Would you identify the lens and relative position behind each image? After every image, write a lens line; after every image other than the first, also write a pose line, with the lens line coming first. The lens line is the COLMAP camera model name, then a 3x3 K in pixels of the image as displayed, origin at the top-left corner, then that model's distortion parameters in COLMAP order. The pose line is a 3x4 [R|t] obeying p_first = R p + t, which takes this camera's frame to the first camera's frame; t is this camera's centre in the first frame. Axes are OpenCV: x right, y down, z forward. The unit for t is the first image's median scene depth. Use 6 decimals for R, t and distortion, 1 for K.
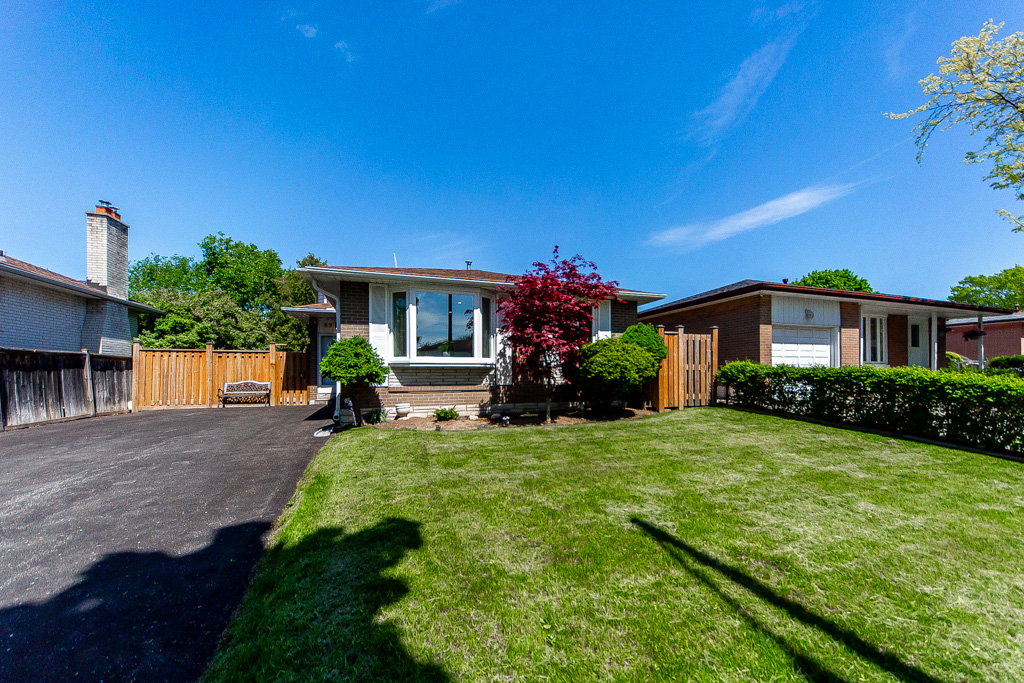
lens RADIAL K [[372.4, 0, 508.7], [0, 372.4, 337.5], [0, 0, 1]] dist [0.002118, 0.000154]
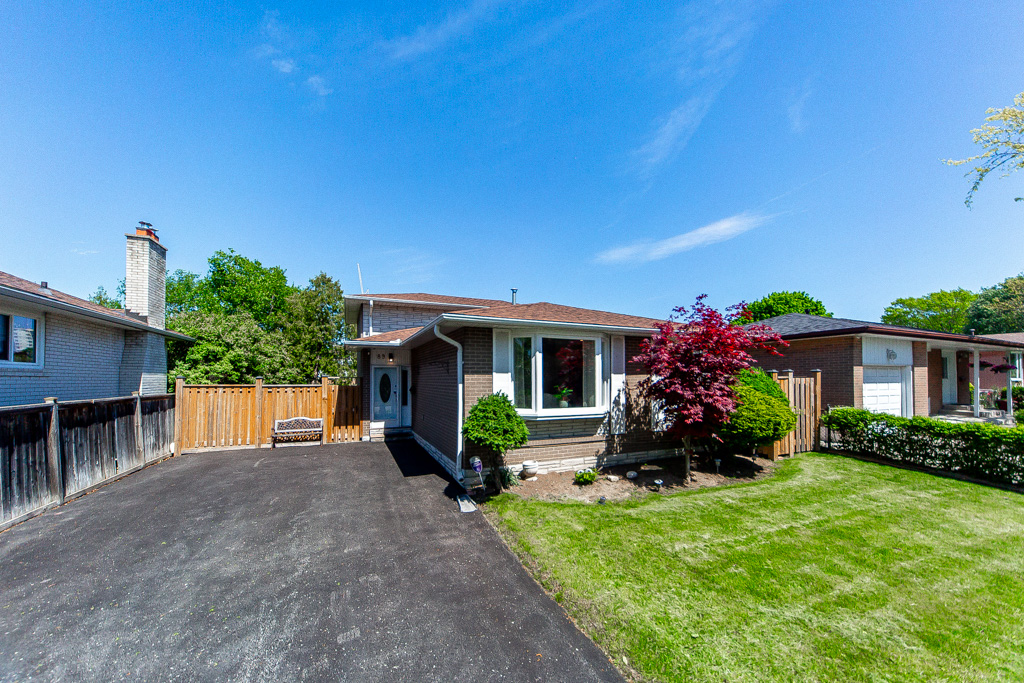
lens RADIAL K [[355.9, 0, 514.5], [0, 355.9, 346.7], [0, 0, 1]] dist [0.002097, 0.000121]
pose [[0.998220, 0.006793, 0.059249, -0.286678], [-0.006069, 0.999905, -0.012381, -0.069787], [-0.059328, 0.012000, 0.998166, 0.101711]]
